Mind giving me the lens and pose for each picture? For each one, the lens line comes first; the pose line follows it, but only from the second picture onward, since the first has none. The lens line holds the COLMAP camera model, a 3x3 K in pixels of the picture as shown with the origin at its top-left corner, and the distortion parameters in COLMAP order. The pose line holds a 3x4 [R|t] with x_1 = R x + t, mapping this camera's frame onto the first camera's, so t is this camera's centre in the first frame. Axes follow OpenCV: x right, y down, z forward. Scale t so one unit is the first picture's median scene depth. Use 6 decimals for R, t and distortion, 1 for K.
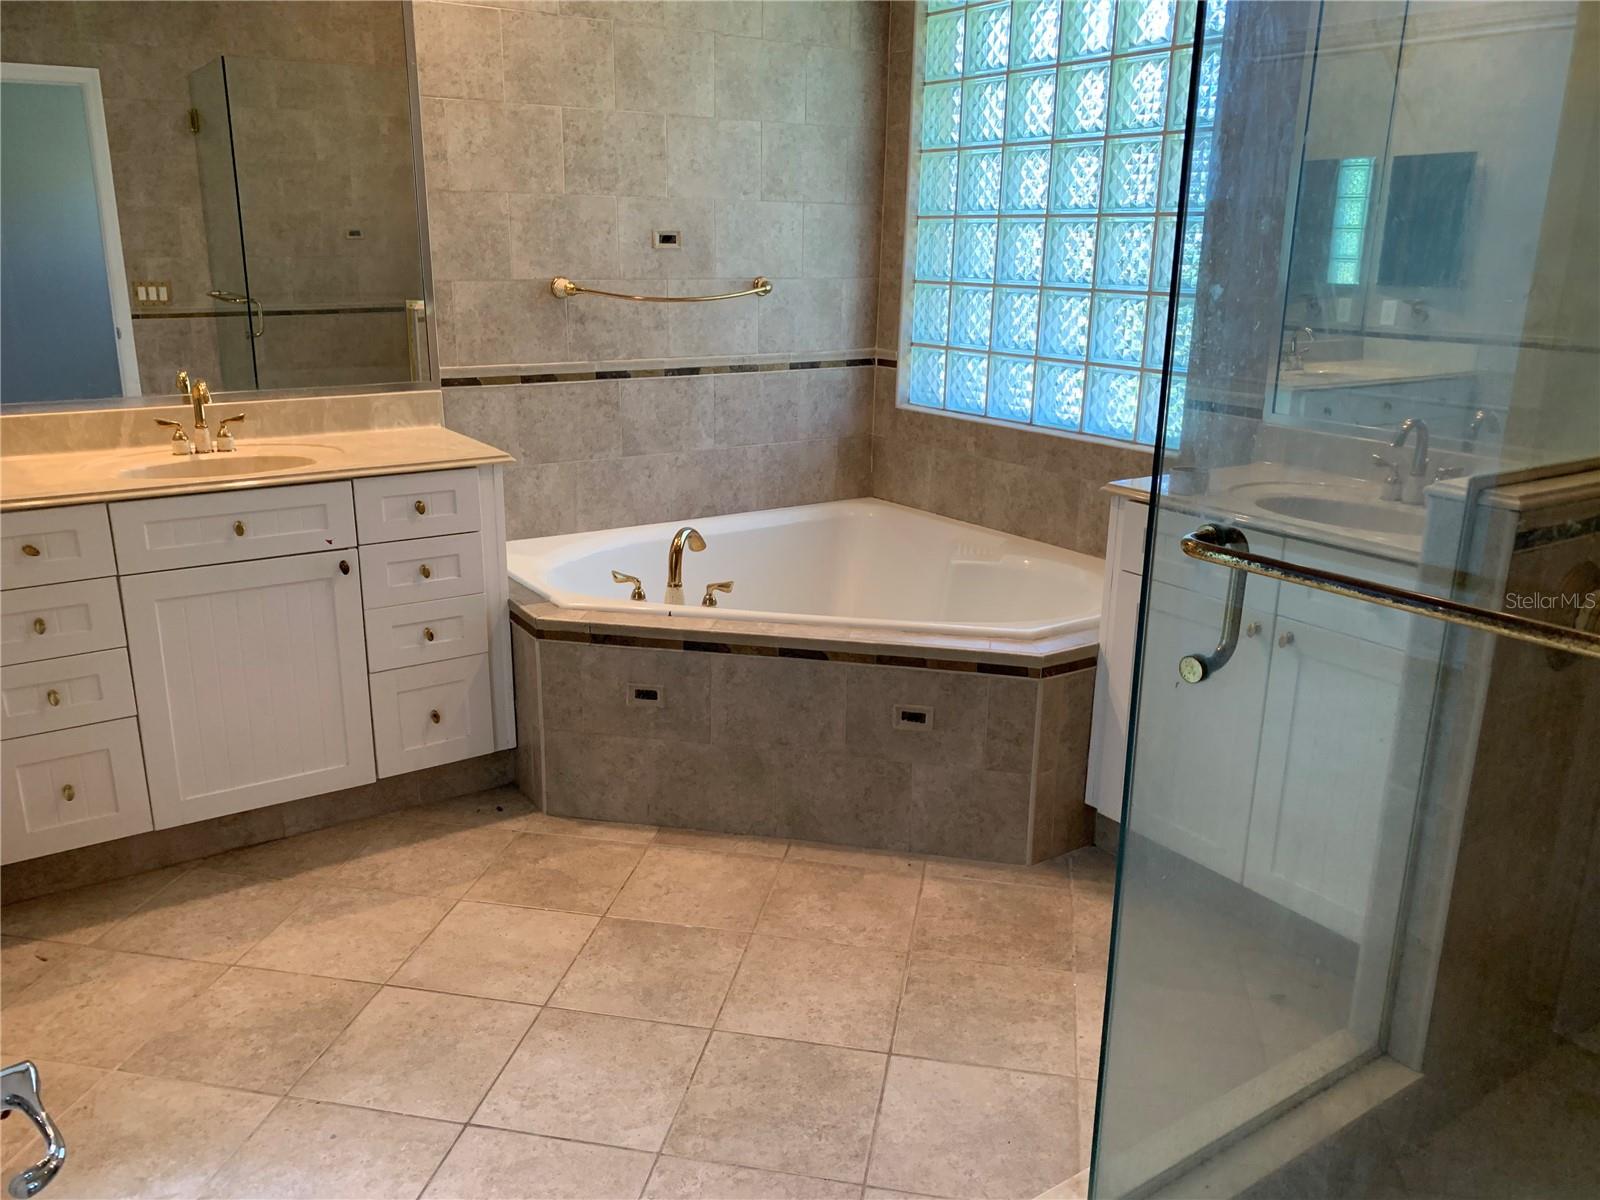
lens RADIAL K [[1229.0, 0, 802.9], [0, 1229.0, 600.5], [0, 0, 1]] dist [0.031248, -0.034378]
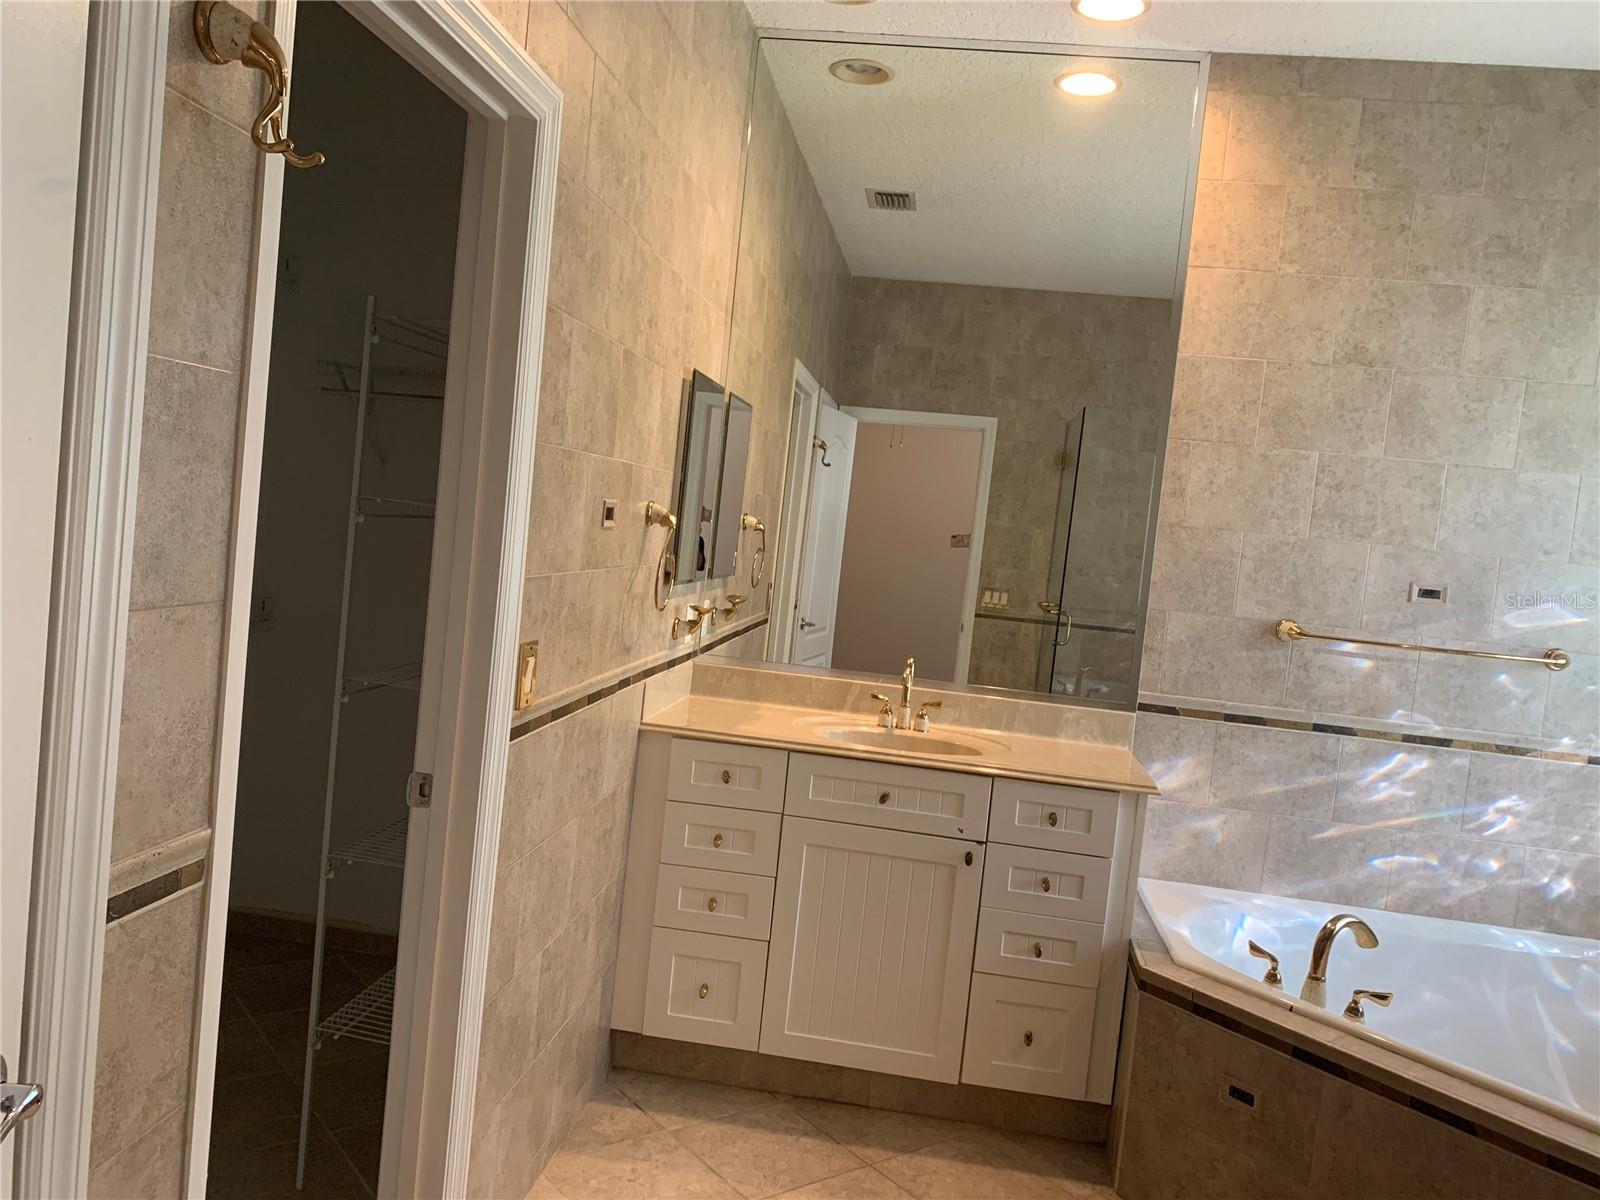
lens RADIAL K [[1229.0, 0, 794.4], [0, 1229.0, 596.3], [0, 0, 1]] dist [0.031248, -0.034378]
pose [[0.747202, 0.104038, -0.656403, 0.154030], [-0.273477, 0.948308, -0.161003, -0.026156], [0.605722, 0.299813, 0.737030, 0.076523]]
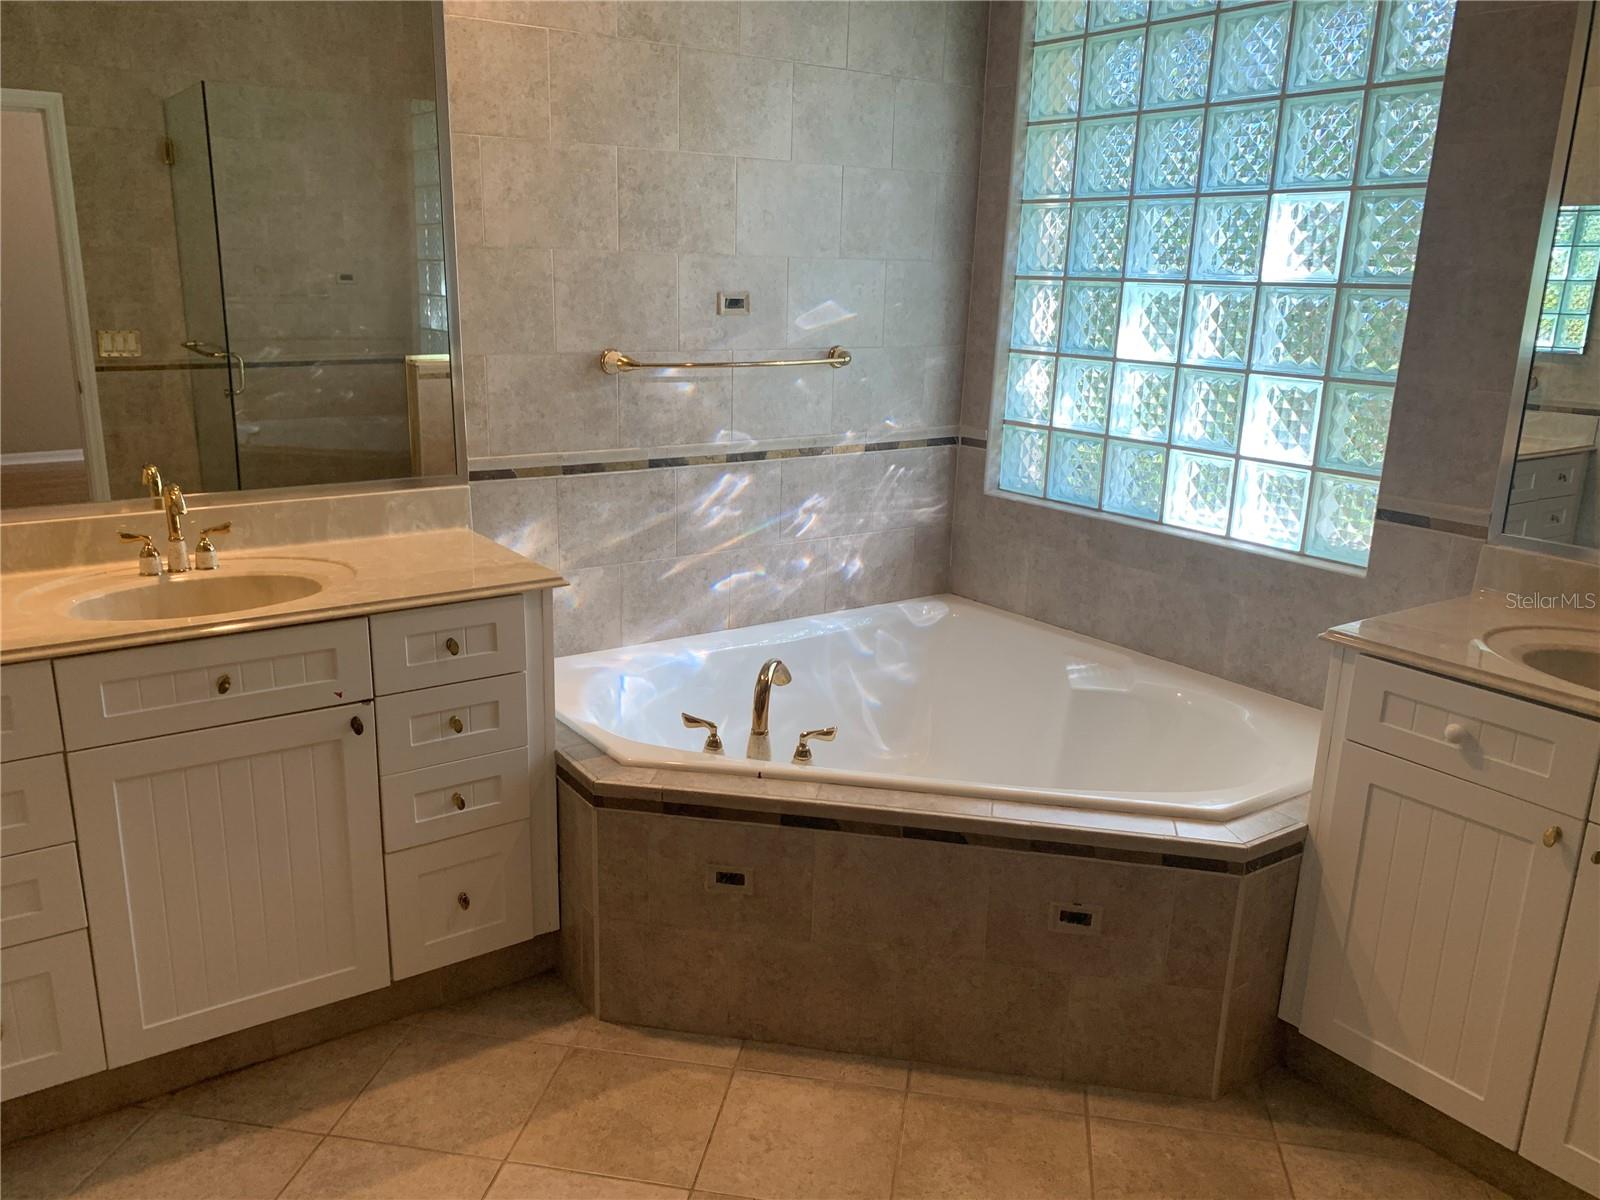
lens RADIAL K [[1229.0, 0, 799.7], [0, 1229.0, 610.6], [0, 0, 1]] dist [0.031248, -0.034378]
pose [[0.999788, 0.005686, 0.019786, -0.092962], [-0.005381, 0.999867, -0.015418, -0.079991], [-0.019871, 0.015308, 0.999685, 0.181554]]
